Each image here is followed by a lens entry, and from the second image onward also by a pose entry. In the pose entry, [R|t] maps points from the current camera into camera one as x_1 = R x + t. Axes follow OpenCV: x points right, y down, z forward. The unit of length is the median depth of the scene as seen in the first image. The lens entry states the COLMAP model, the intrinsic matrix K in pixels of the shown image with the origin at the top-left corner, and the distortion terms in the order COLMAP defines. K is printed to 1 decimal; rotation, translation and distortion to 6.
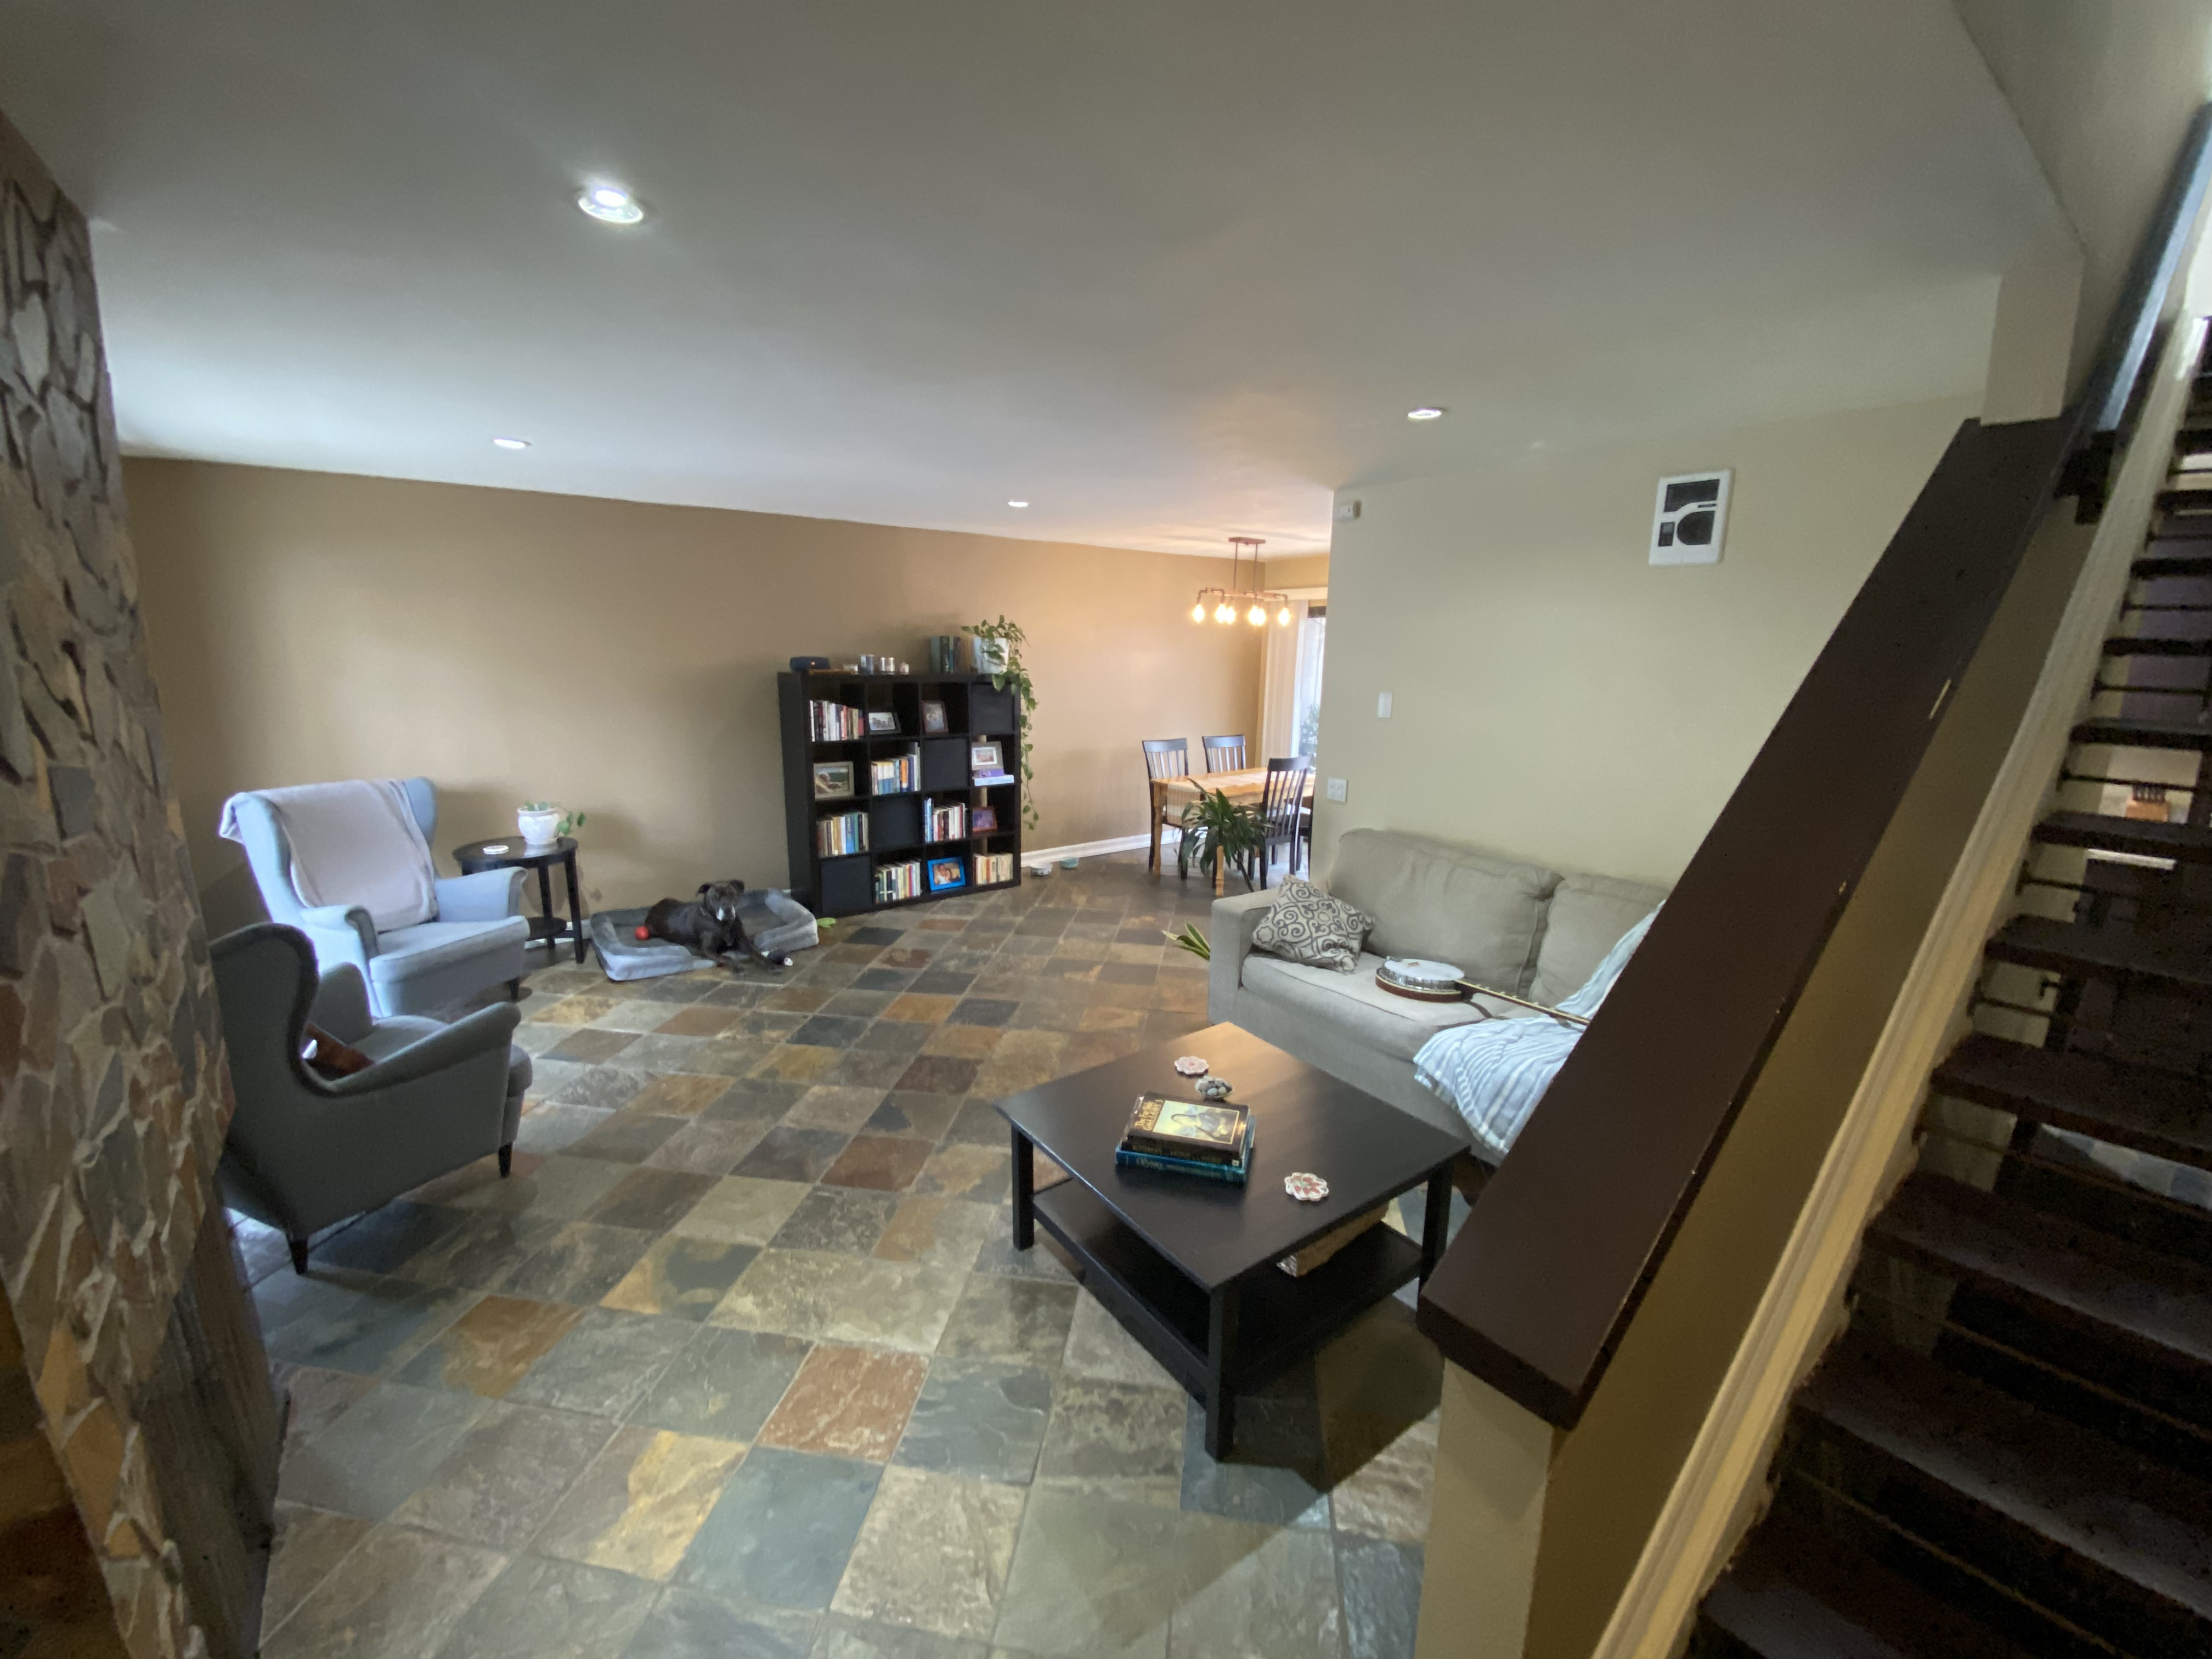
lens RADIAL K [[894.3, 0, 1104.5], [0, 894.3, 833.0], [0, 0, 1]] dist [0.015888, -0.018192]
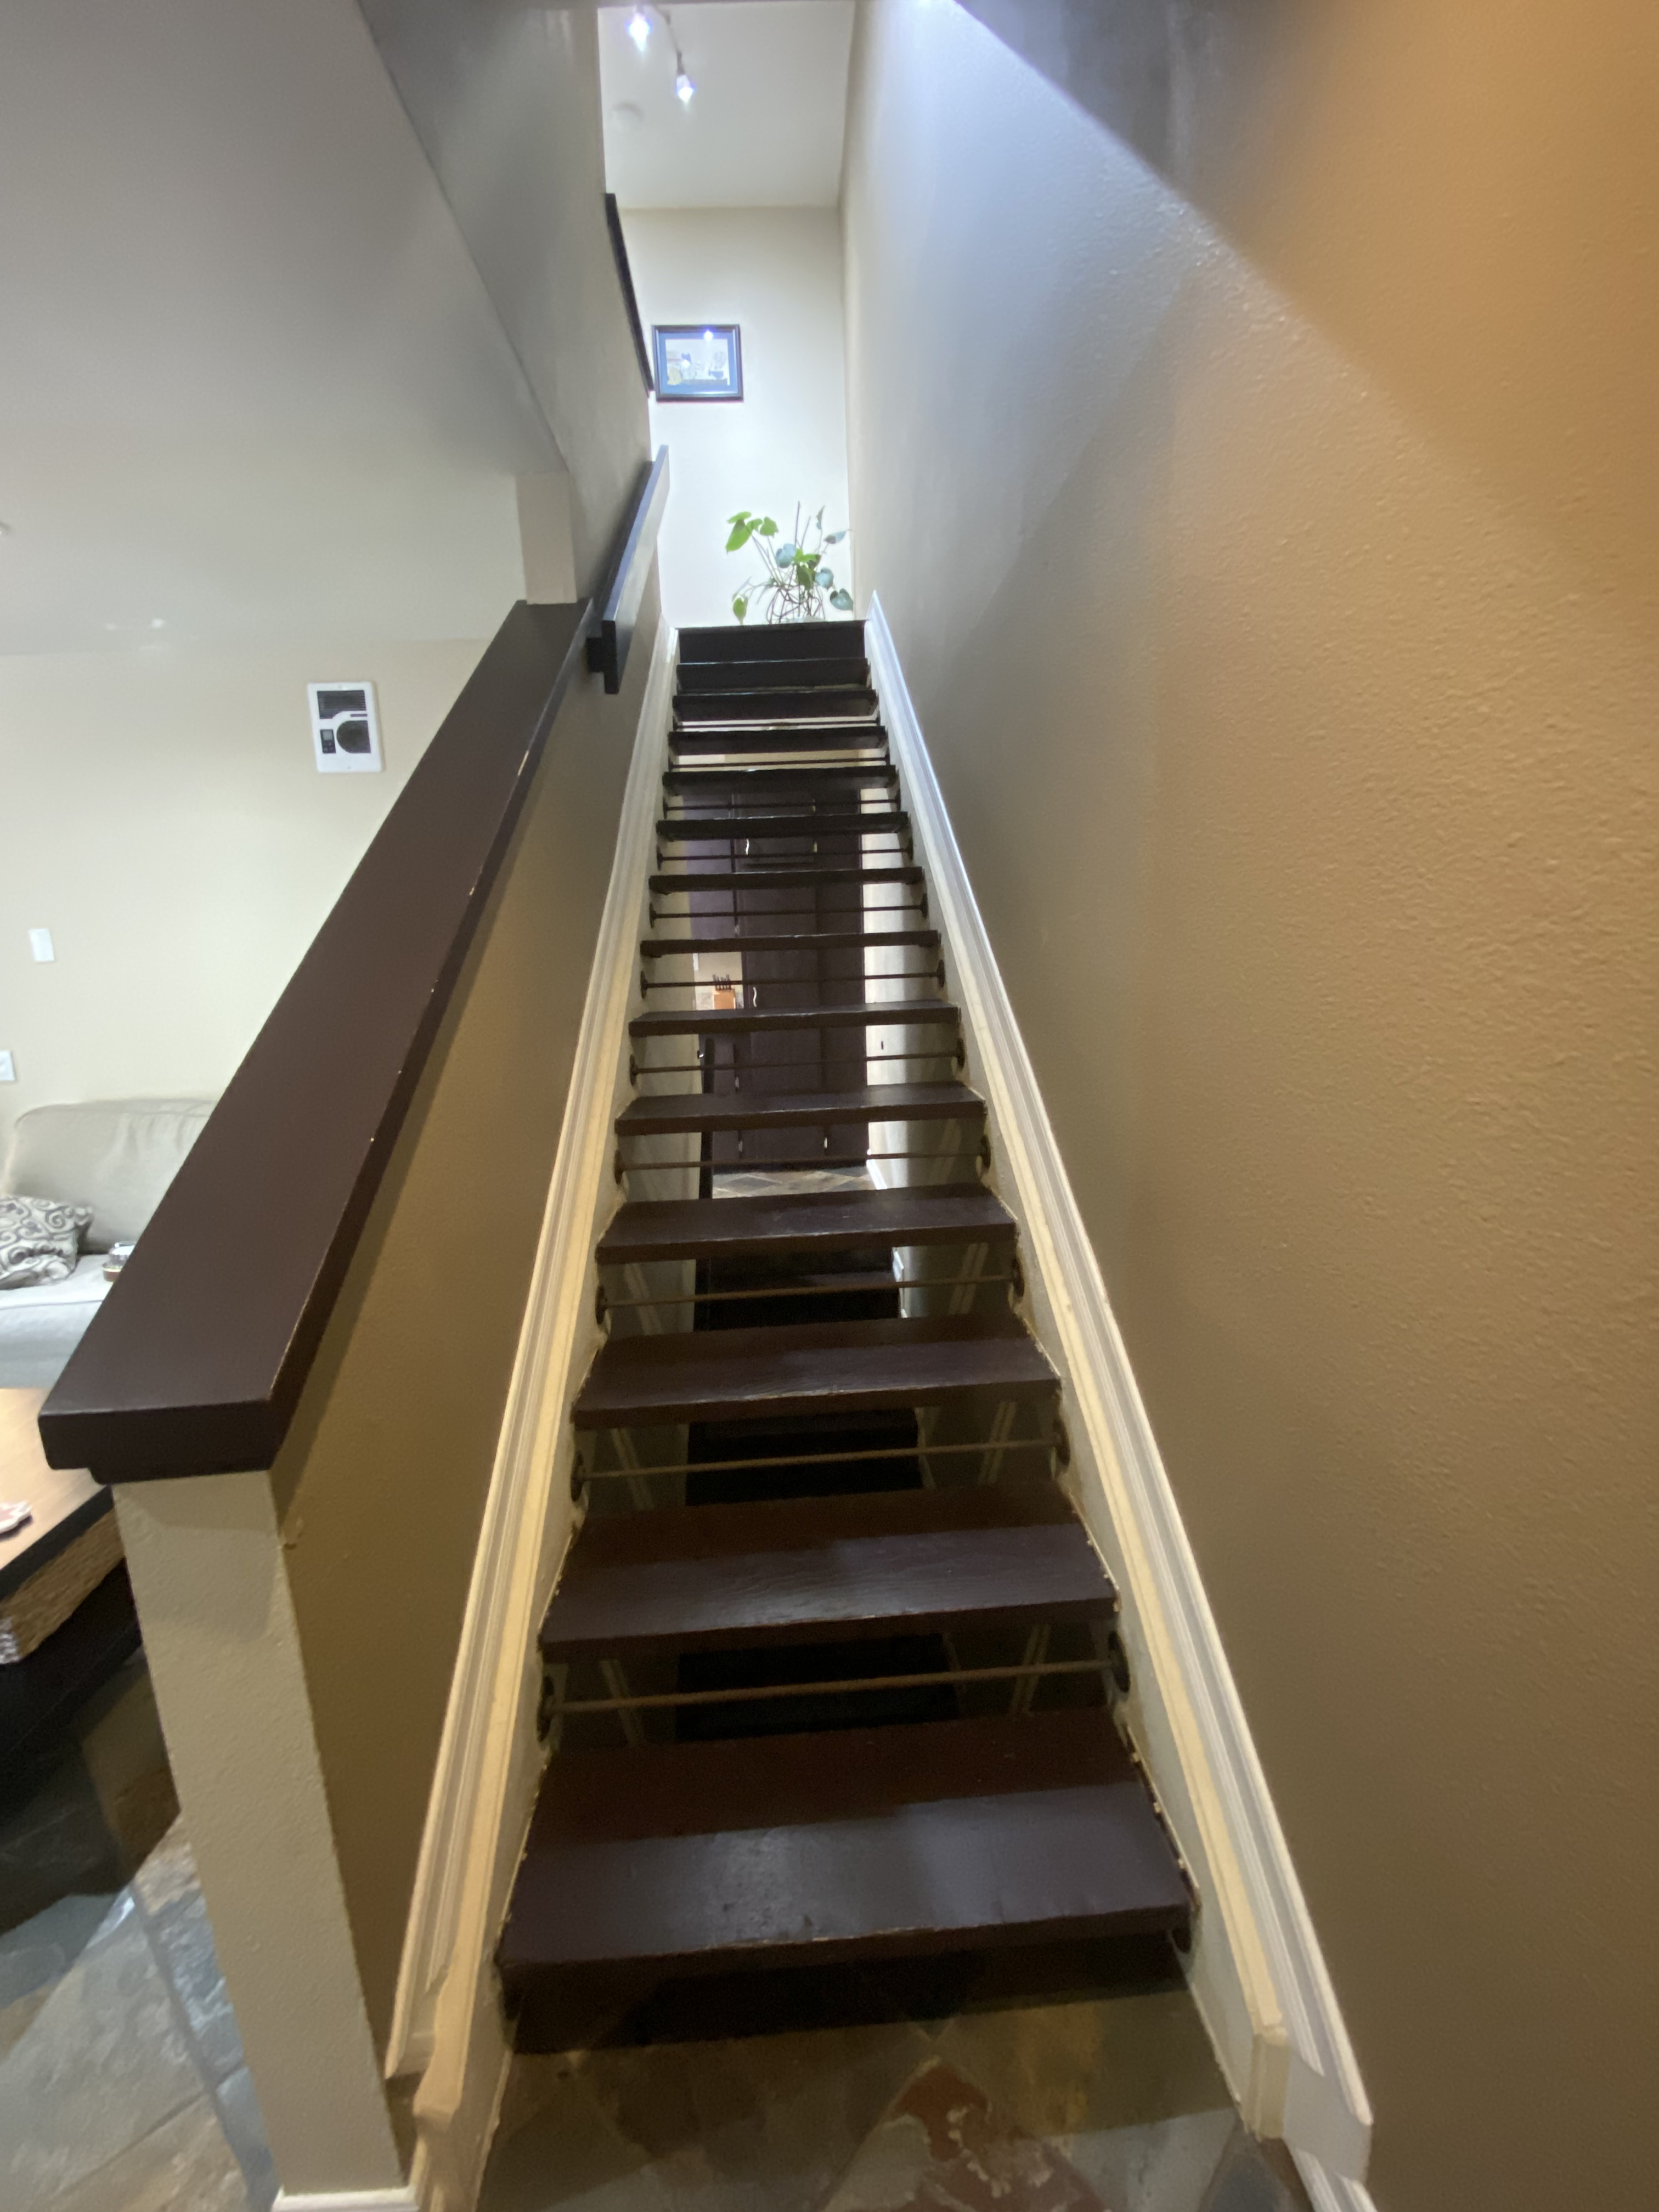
lens RADIAL K [[894.3, 0, 827.4], [0, 894.3, 1101.1], [0, 0, 1]] dist [0.015888, -0.018192]
pose [[0.560902, -0.171666, 0.809889, 0.068232], [0.216717, 0.974599, 0.056488, 0.142417], [-0.799014, 0.143833, 0.583857, 0.035165]]
